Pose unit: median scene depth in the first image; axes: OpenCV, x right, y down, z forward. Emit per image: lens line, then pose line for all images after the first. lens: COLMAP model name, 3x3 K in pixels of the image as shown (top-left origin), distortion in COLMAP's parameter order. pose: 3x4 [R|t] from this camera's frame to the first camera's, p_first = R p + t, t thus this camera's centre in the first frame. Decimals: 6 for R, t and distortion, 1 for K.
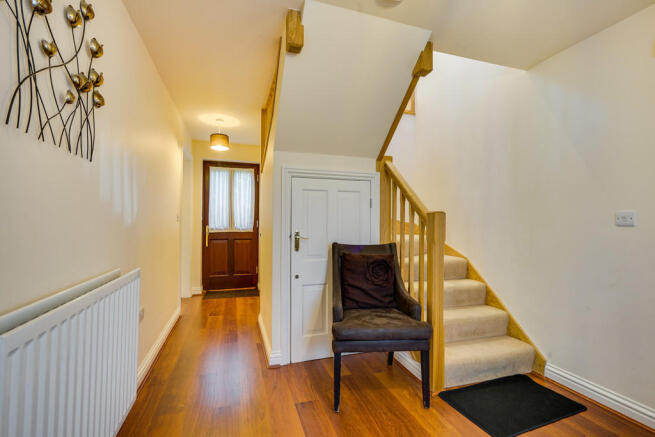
lens RADIAL K [[307.1, 0, 327.5], [0, 307.1, 218.5], [0, 0, 1]] dist [0.000633, 0.000805]
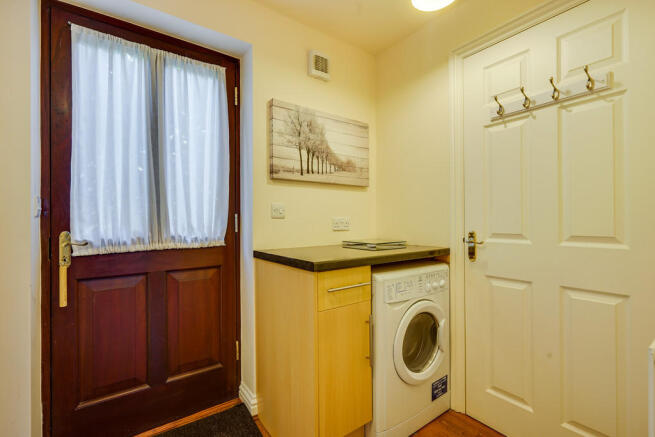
lens RADIAL K [[307.1, 0, 327.5], [0, 307.1, 218.5], [0, 0, 1]] dist [0.000633, 0.000805]
pose [[0.941522, -0.008867, 0.336834, -0.253779], [0.005914, 0.999935, 0.009794, 0.009617], [-0.336899, -0.007229, 0.941513, 0.640231]]
